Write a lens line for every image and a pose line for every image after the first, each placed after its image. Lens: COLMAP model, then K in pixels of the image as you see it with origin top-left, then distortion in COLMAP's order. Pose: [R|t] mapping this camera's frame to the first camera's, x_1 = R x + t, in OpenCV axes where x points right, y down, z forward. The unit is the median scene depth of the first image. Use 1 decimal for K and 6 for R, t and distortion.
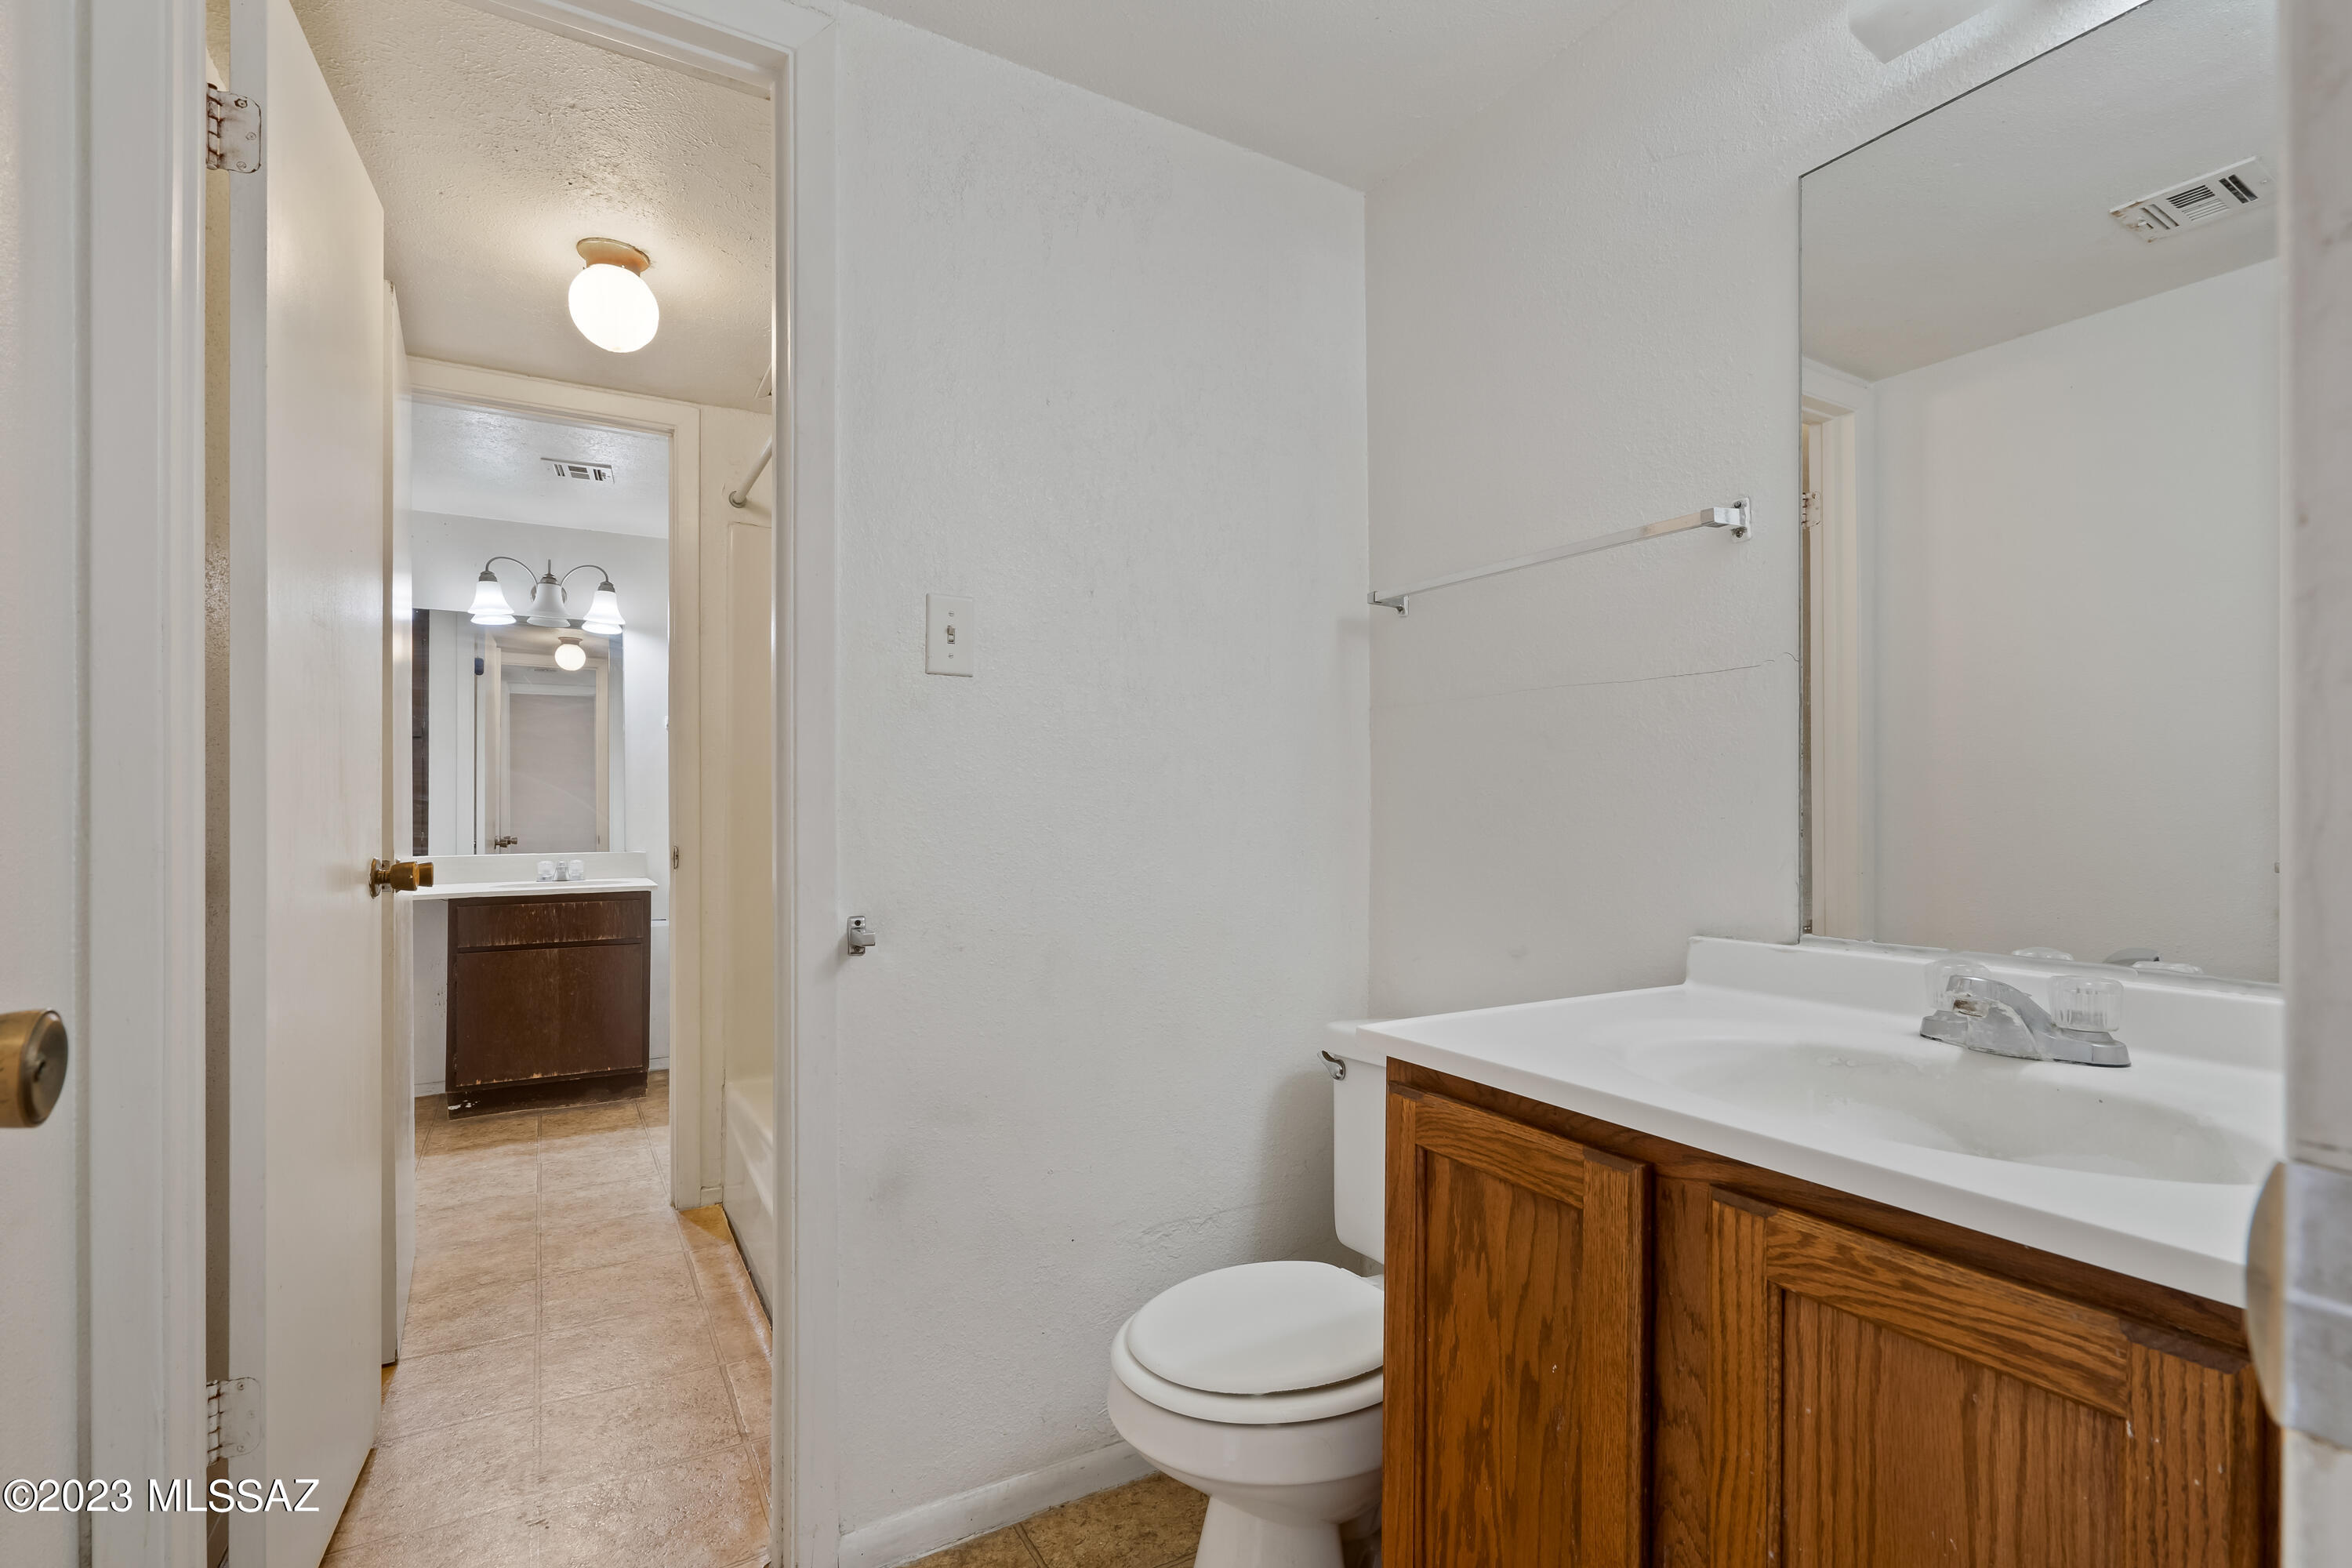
lens RADIAL K [[1103.3, 0, 1168.6], [0, 1103.3, 809.0], [0, 0, 1]] dist [-0.004921, 0.000290]
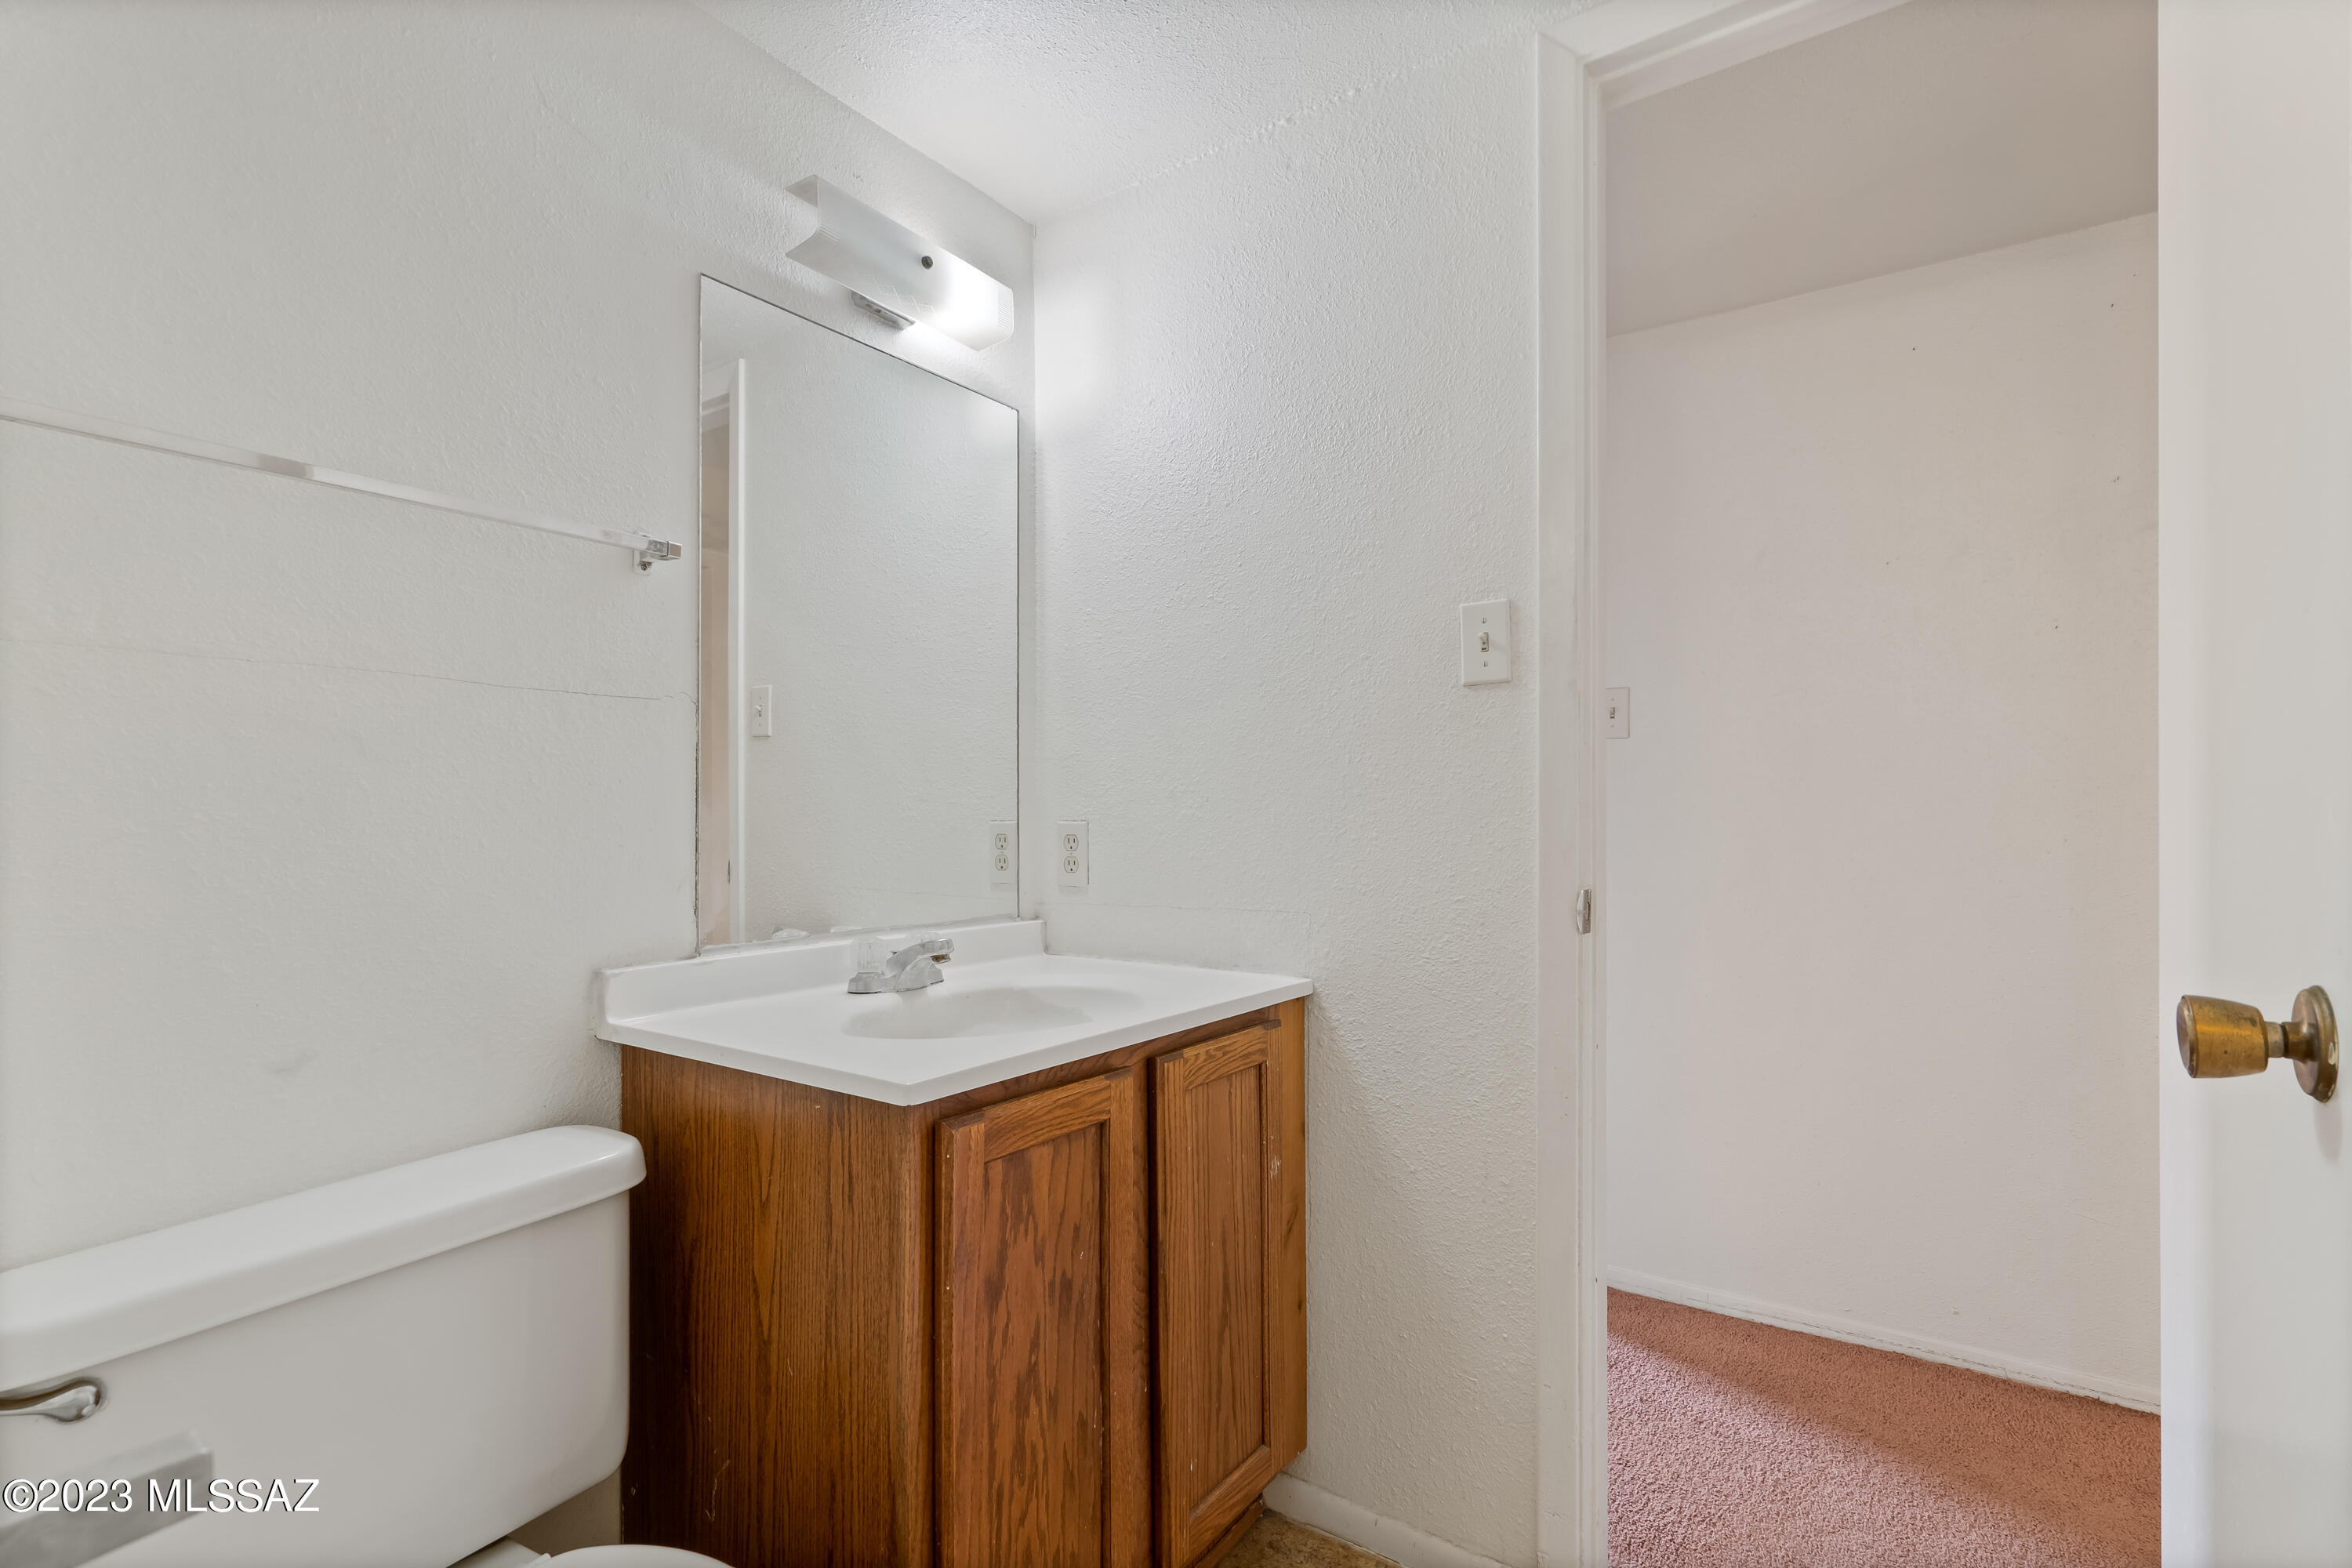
lens RADIAL K [[1103.3, 0, 1168.6], [0, 1103.3, 809.0], [0, 0, 1]] dist [-0.004921, 0.000290]
pose [[-0.429651, 0.006143, 0.902974, -0.876680], [0.003029, 0.999981, -0.005362, -0.026204], [-0.902990, 0.000431, -0.429662, 1.427407]]
